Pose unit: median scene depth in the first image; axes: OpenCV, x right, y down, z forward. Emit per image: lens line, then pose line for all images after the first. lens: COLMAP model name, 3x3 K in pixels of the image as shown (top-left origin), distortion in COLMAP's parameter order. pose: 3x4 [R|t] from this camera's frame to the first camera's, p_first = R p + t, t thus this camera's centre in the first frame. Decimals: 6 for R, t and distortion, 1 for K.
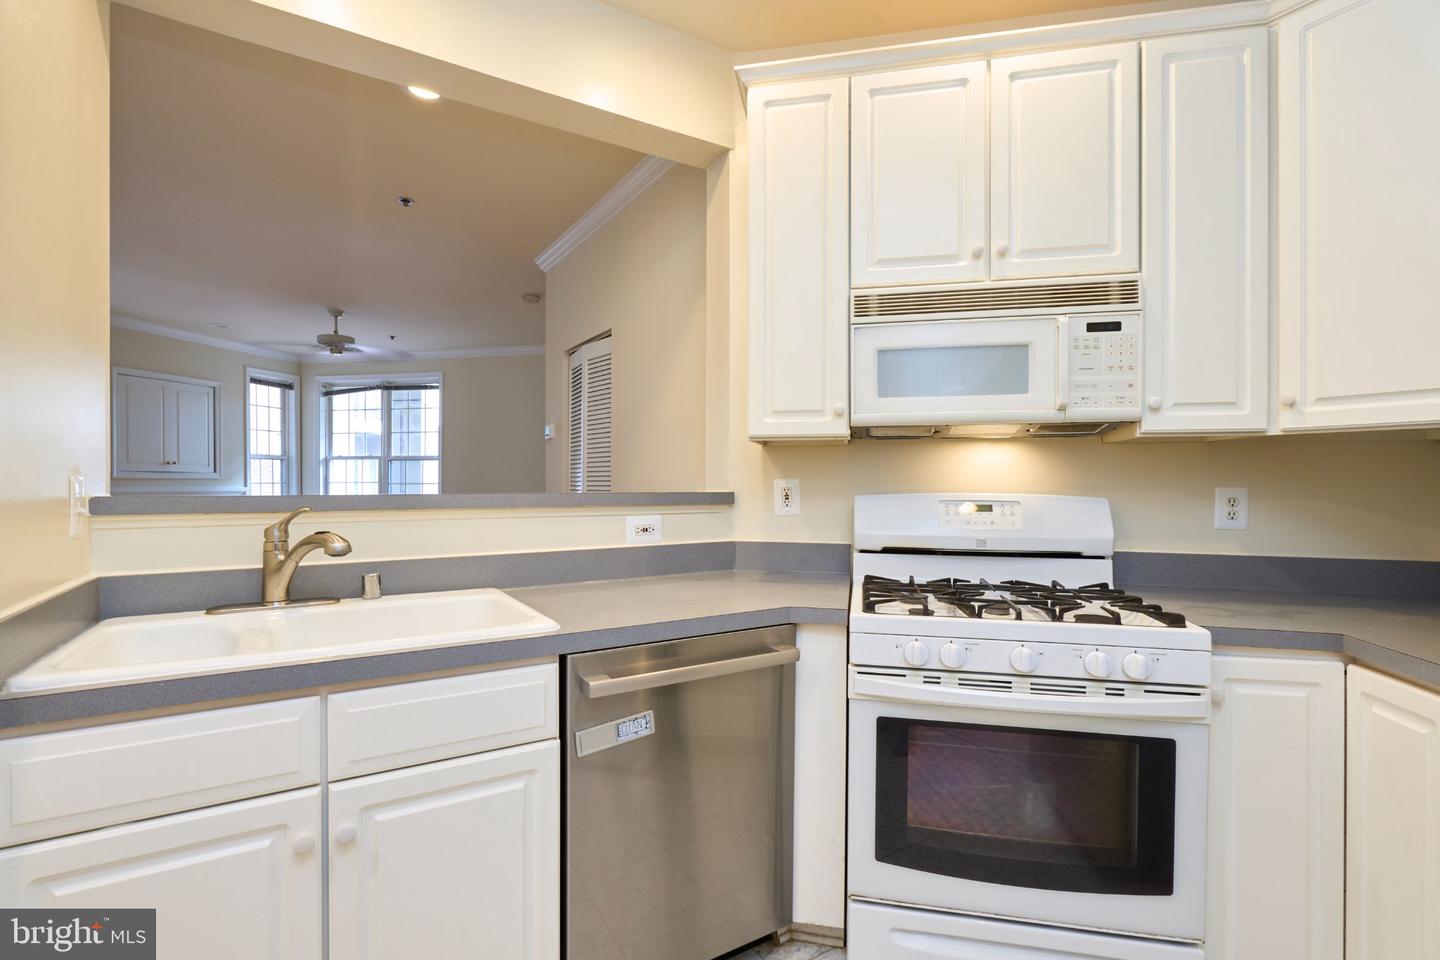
lens RADIAL K [[662.1, 0, 723.7], [0, 662.1, 489.2], [0, 0, 1]] dist [-0.011654, 0.000653]
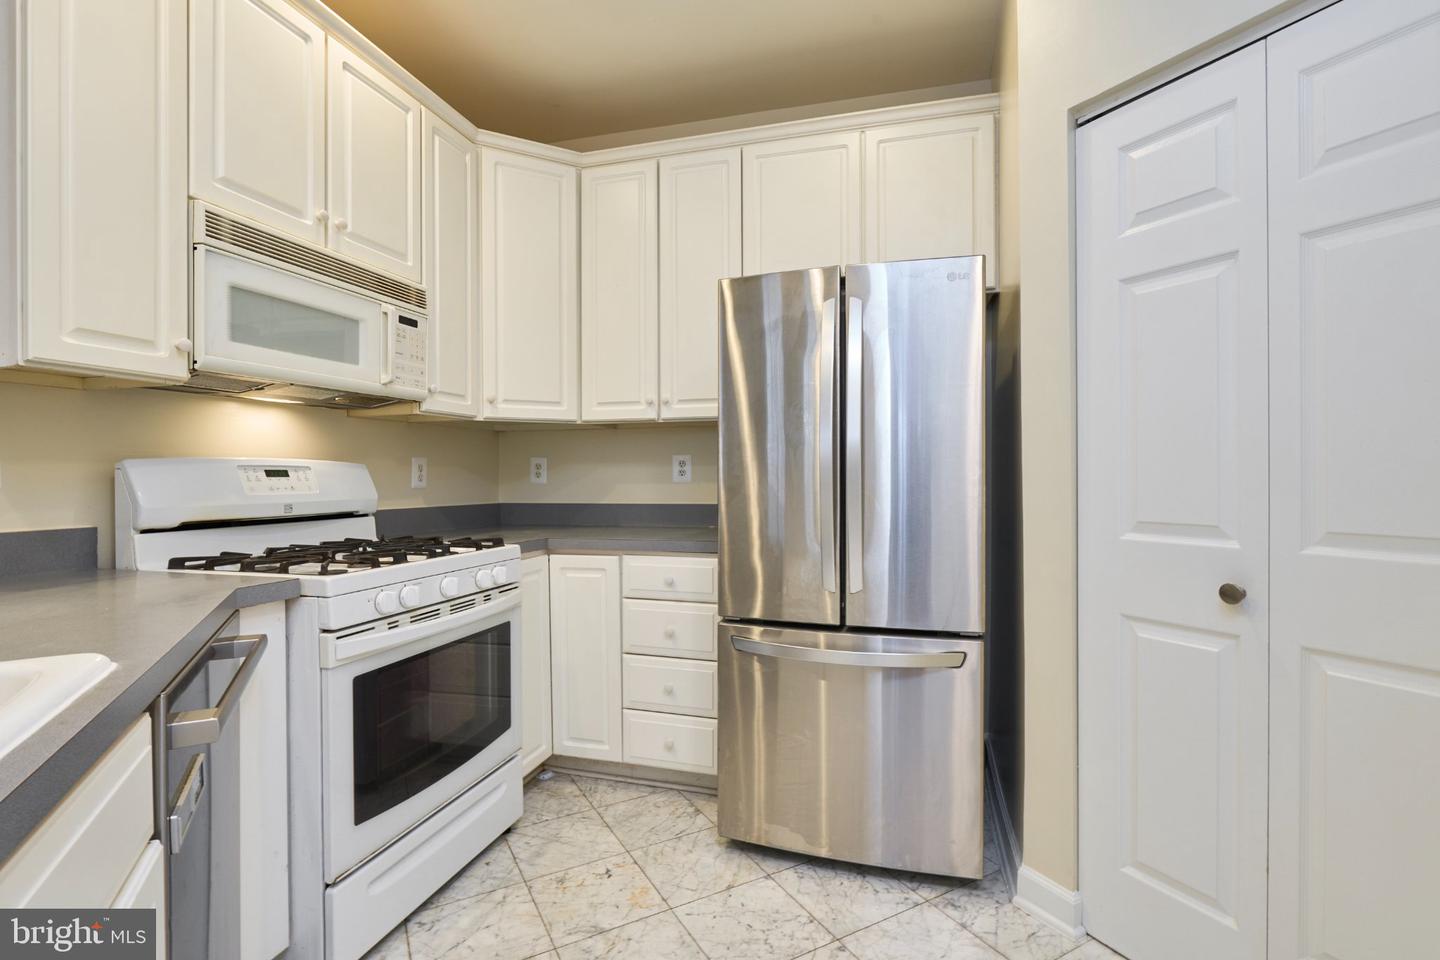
lens RADIAL K [[669.9, 0, 723.2], [0, 669.9, 475.7], [0, 0, 1]] dist [-0.015093, 0.003417]
pose [[0.052128, -0.002928, 0.998636, -0.610745], [0.018451, 0.999828, 0.001969, 0.047180], [-0.998470, 0.018324, 0.052173, 0.341799]]
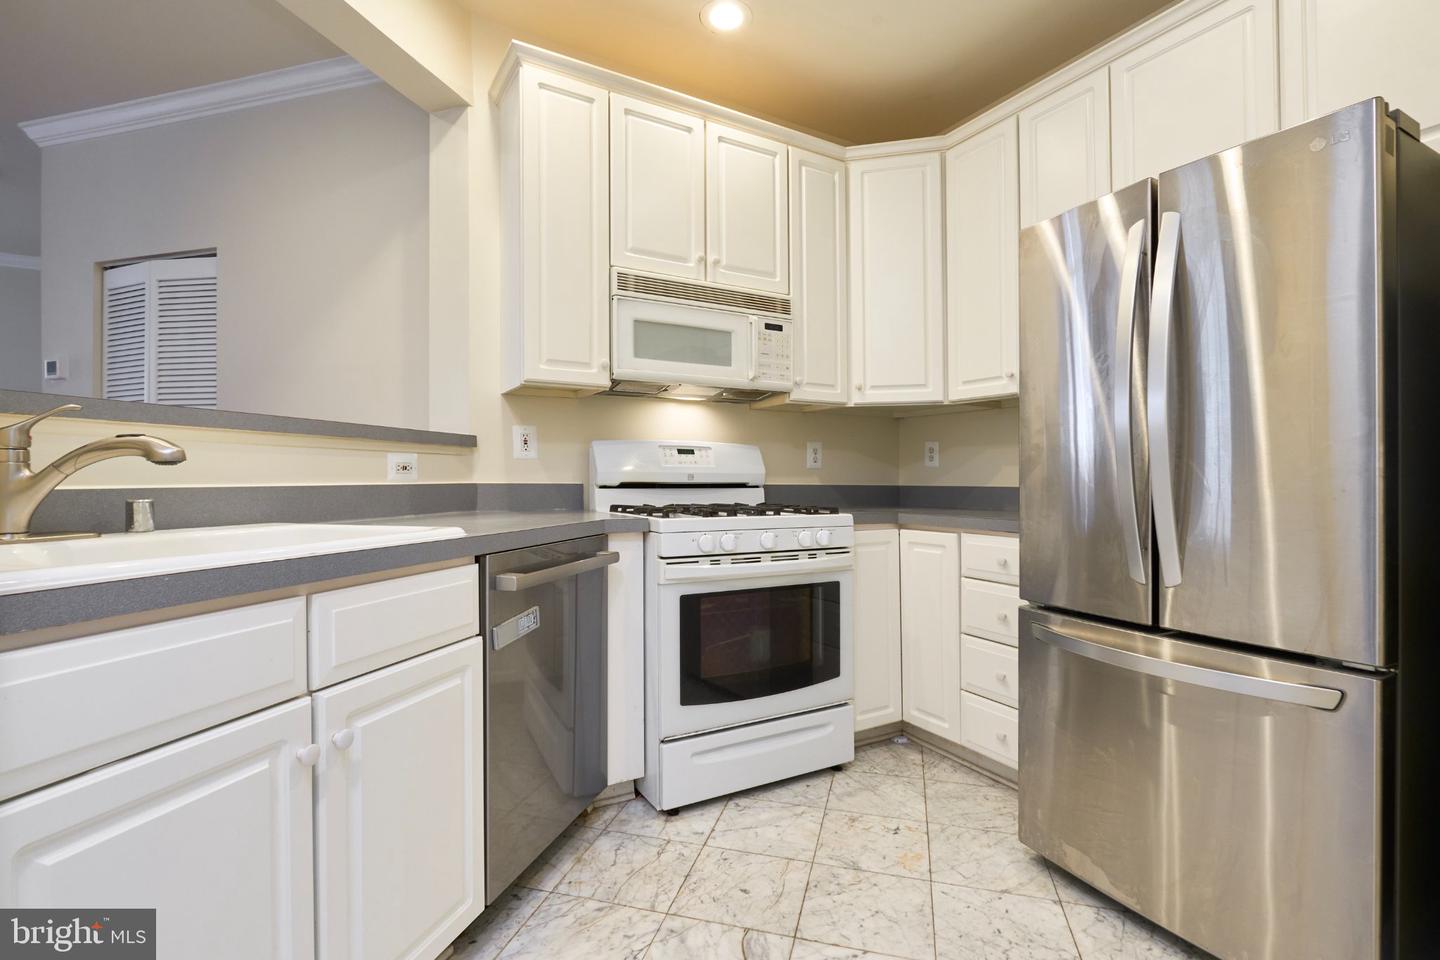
lens RADIAL K [[669.9, 0, 723.2], [0, 669.9, 475.7], [0, 0, 1]] dist [-0.015093, 0.003417]
pose [[0.738034, 0.002635, 0.674759, -0.515541], [0.007629, 0.999896, -0.012248, 0.105102], [-0.674721, 0.014187, 0.737937, -0.039049]]
